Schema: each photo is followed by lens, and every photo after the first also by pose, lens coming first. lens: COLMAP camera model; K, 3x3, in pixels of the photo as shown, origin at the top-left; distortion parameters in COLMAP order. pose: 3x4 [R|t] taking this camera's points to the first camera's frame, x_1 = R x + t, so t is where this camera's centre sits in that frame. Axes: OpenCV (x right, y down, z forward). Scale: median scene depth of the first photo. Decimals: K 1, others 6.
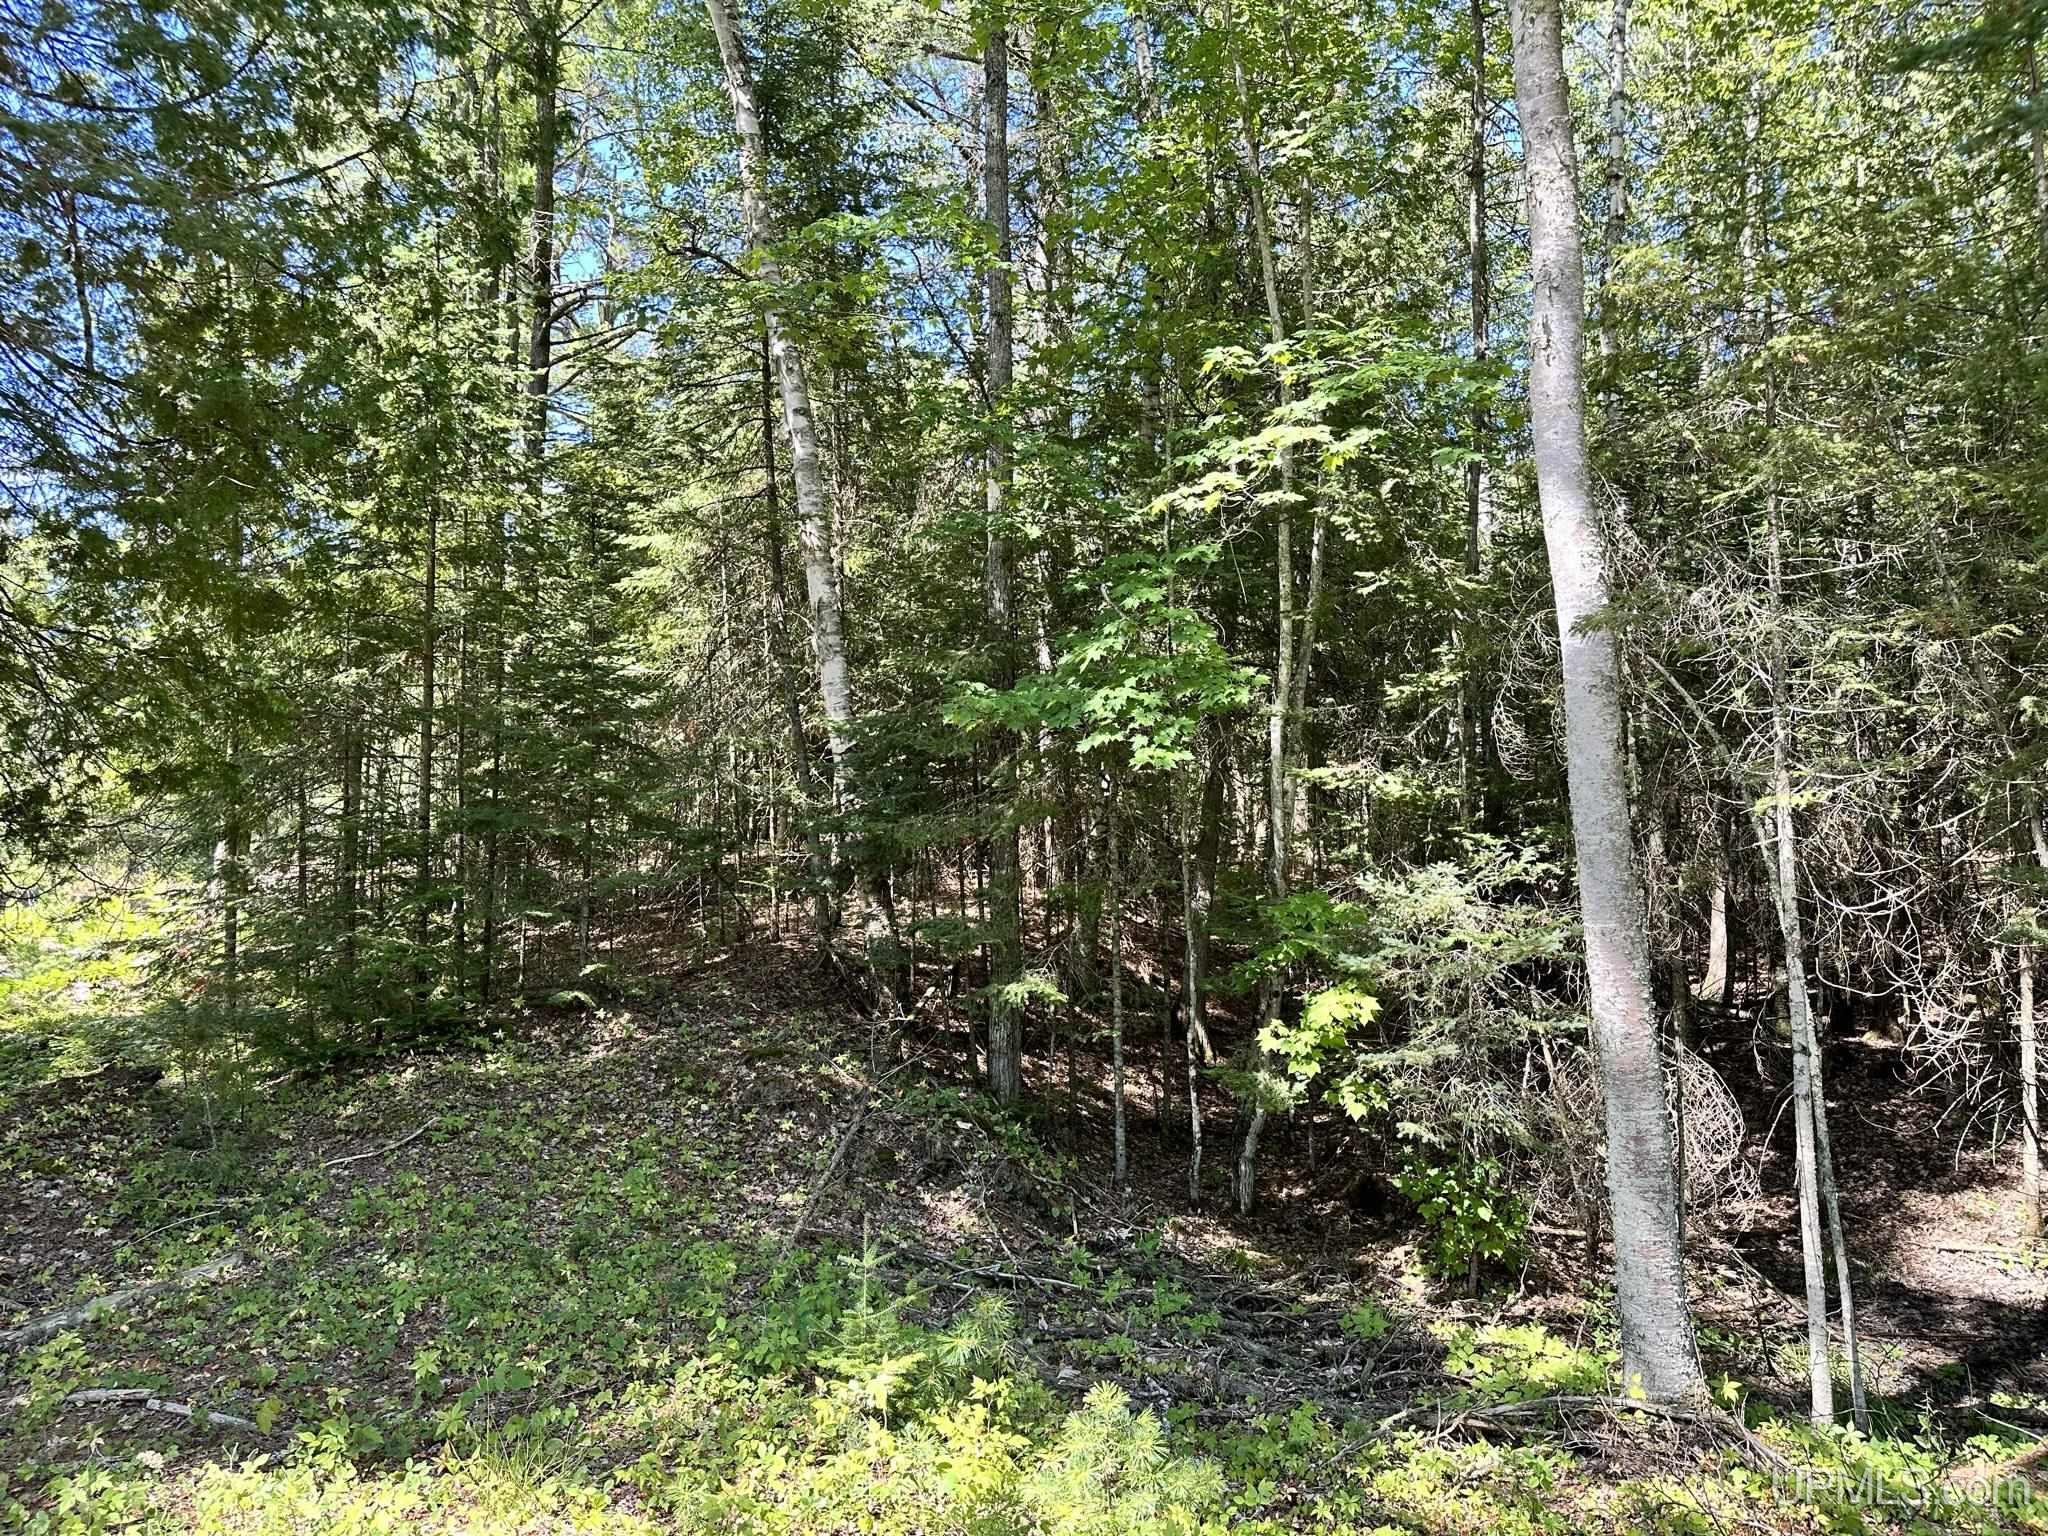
lens RADIAL K [[1426.5, 0, 1016.0], [0, 1426.5, 792.8], [0, 0, 1]] dist [0.039055, -0.030698]
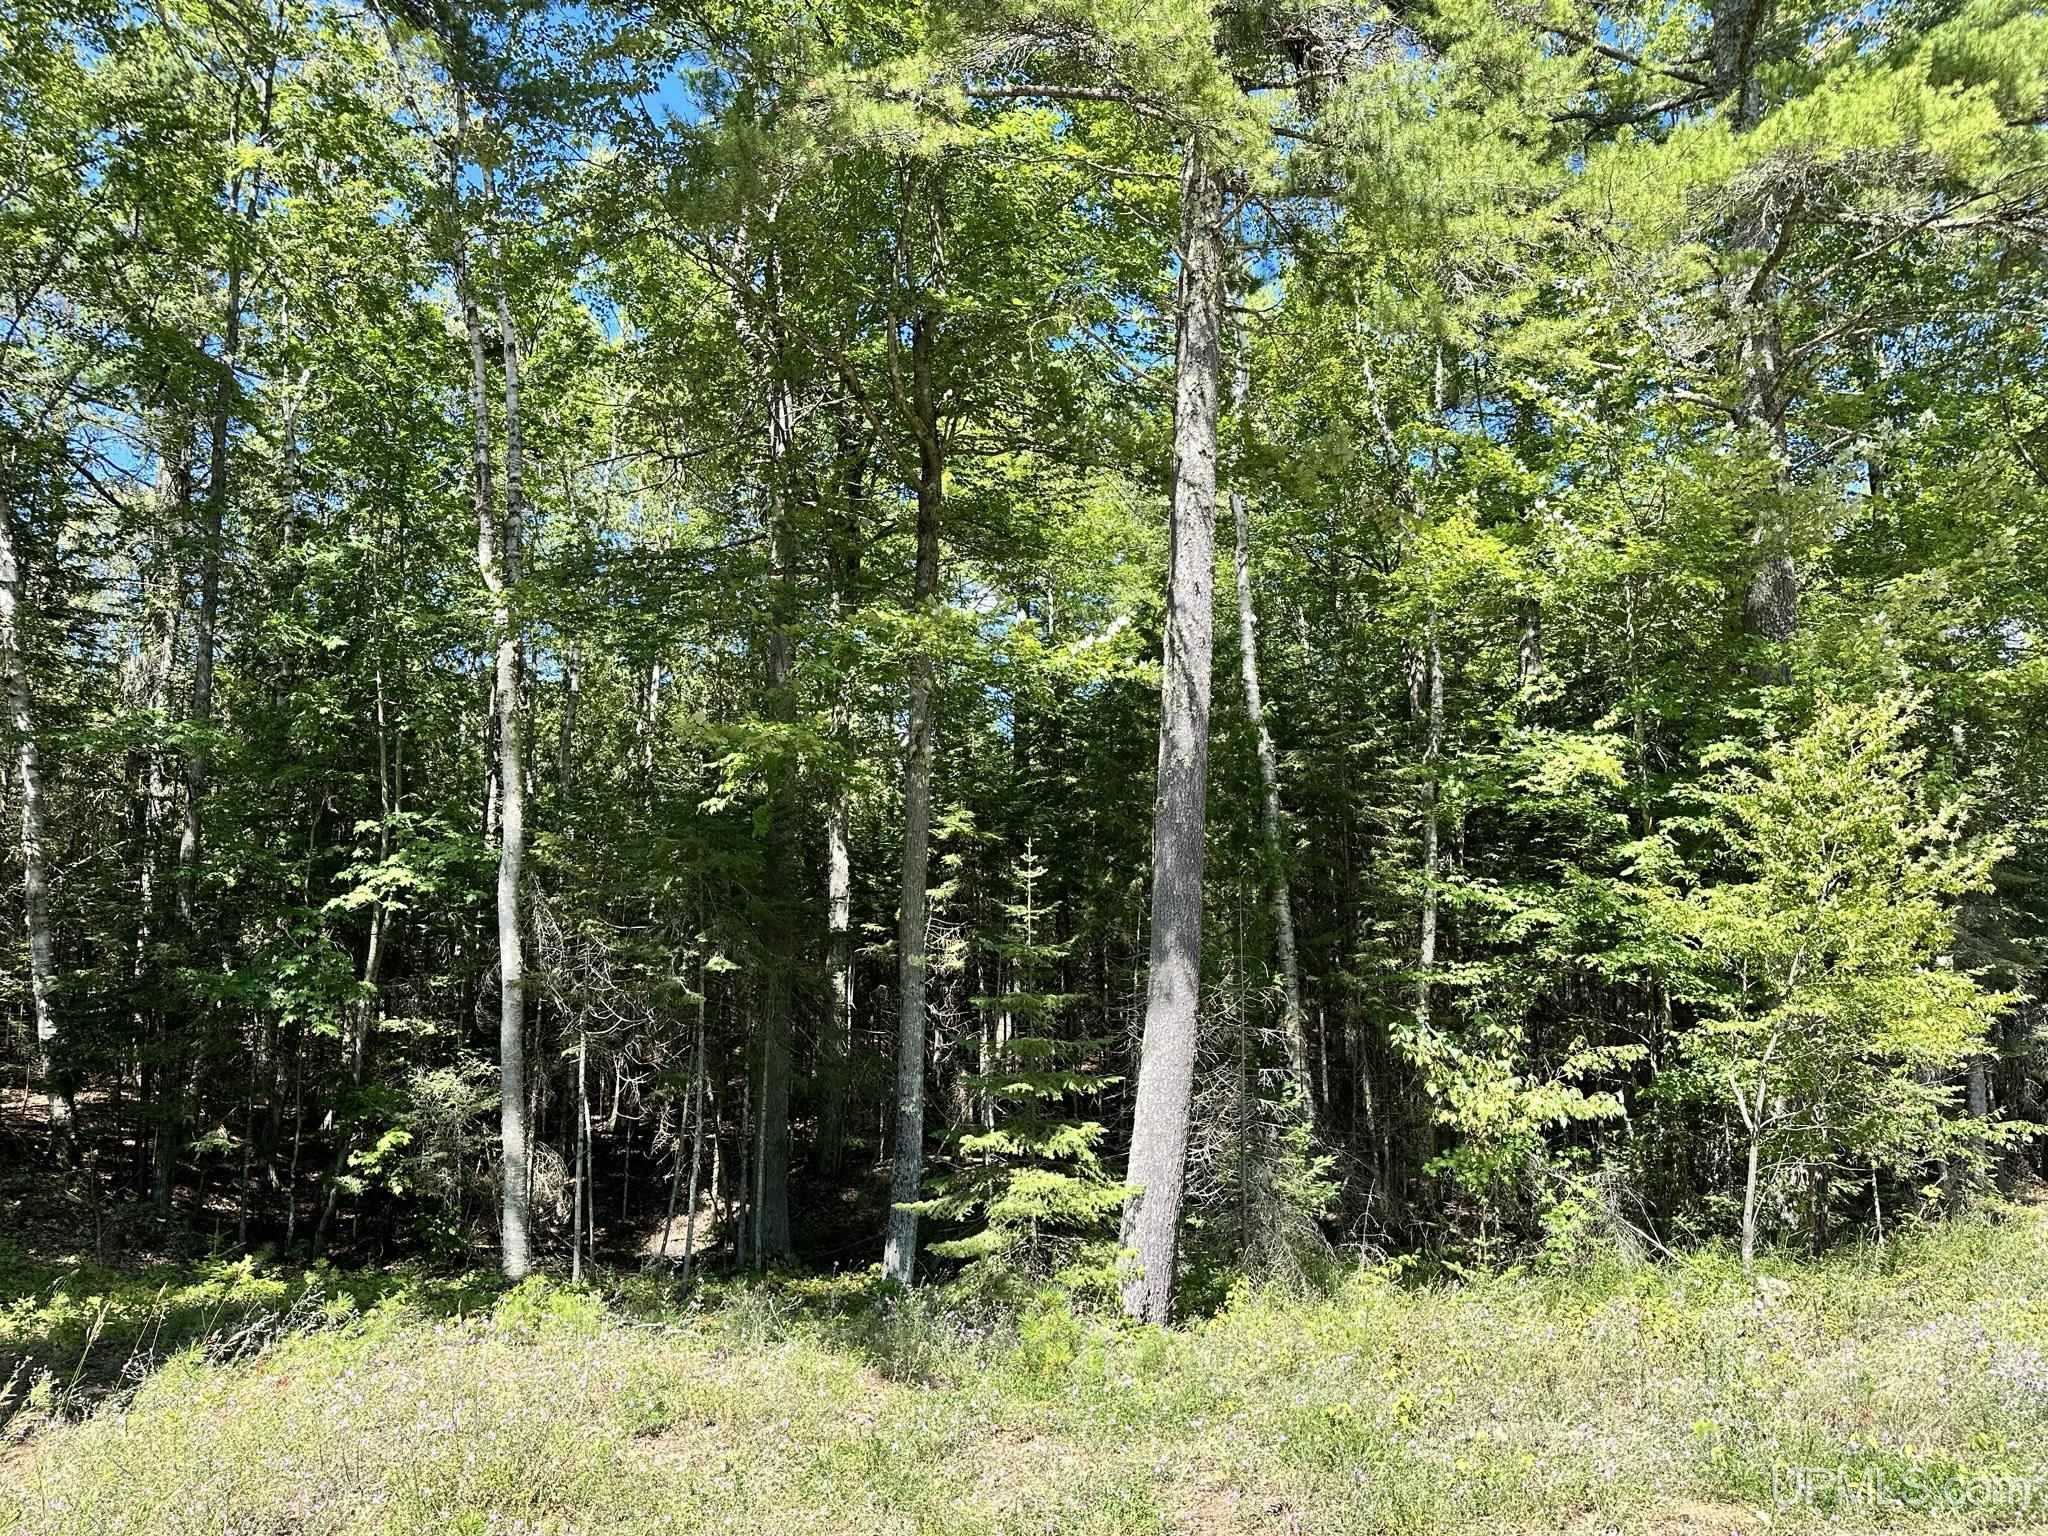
lens RADIAL K [[1438.5, 0, 1033.3], [0, 1438.5, 756.3], [0, 0, 1]] dist [0.096151, -0.120657]
pose [[0.789714, 0.086672, 0.607322, -0.646671], [-0.016122, 0.992560, -0.120687, -0.286089], [-0.613263, 0.085517, 0.785236, -2.238527]]
